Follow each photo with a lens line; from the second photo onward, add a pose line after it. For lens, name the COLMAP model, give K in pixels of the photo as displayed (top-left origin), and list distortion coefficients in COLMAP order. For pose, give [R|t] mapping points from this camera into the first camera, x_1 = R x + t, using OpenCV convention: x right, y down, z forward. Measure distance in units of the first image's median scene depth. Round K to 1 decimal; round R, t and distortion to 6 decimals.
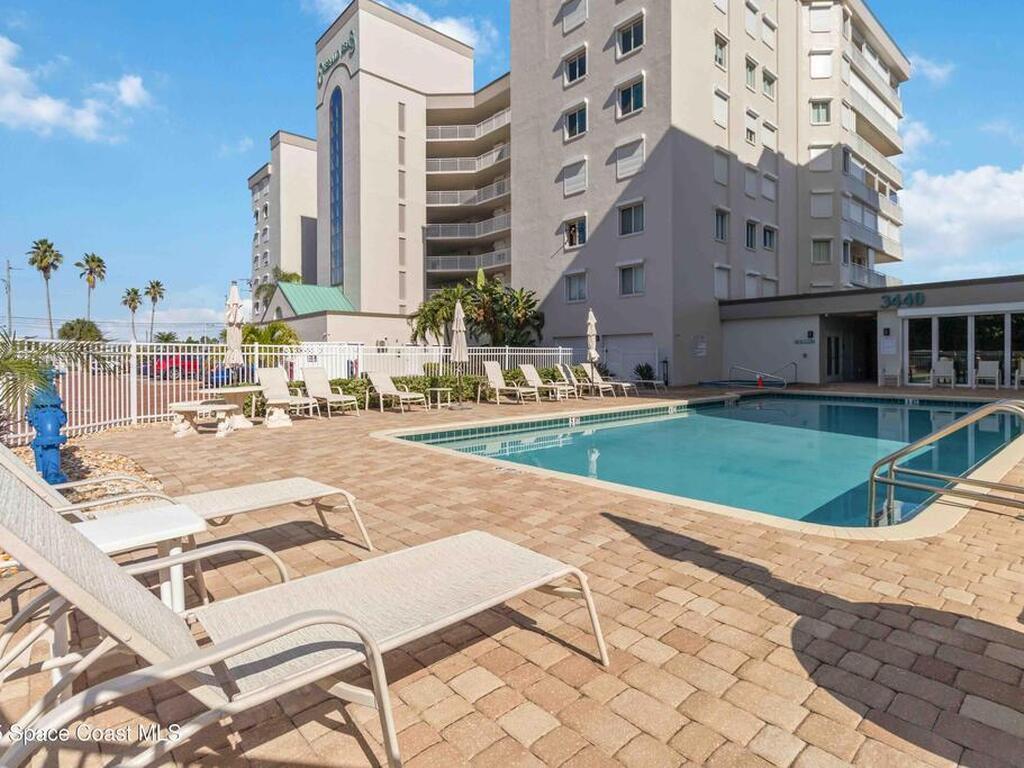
lens RADIAL K [[539.4, 0, 512.5], [0, 539.4, 359.2], [0, 0, 1]] dist [-0.000428, 0.000614]
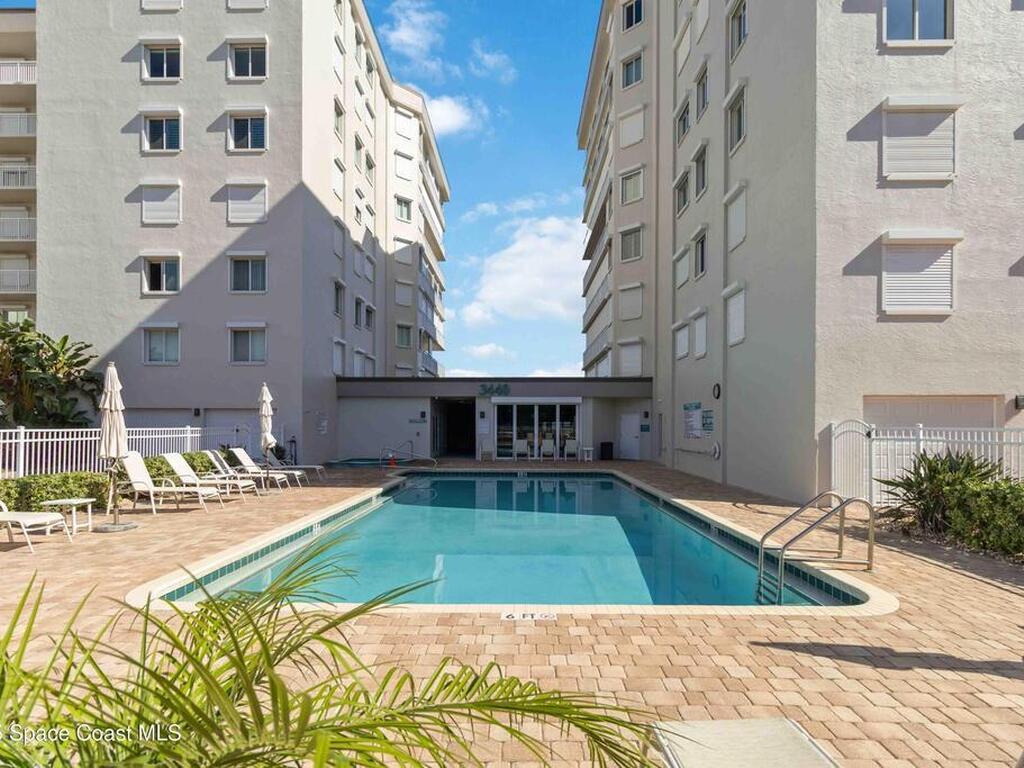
lens RADIAL K [[553.3, 0, 511.0], [0, 553.3, 426.9], [0, 0, 1]] dist [0.000001, 0.000806]
pose [[0.679647, 0.005868, 0.733516, -0.129666], [-0.004613, 0.999982, -0.003725, -0.015412], [-0.733525, -0.000852, 0.679662, 0.093600]]
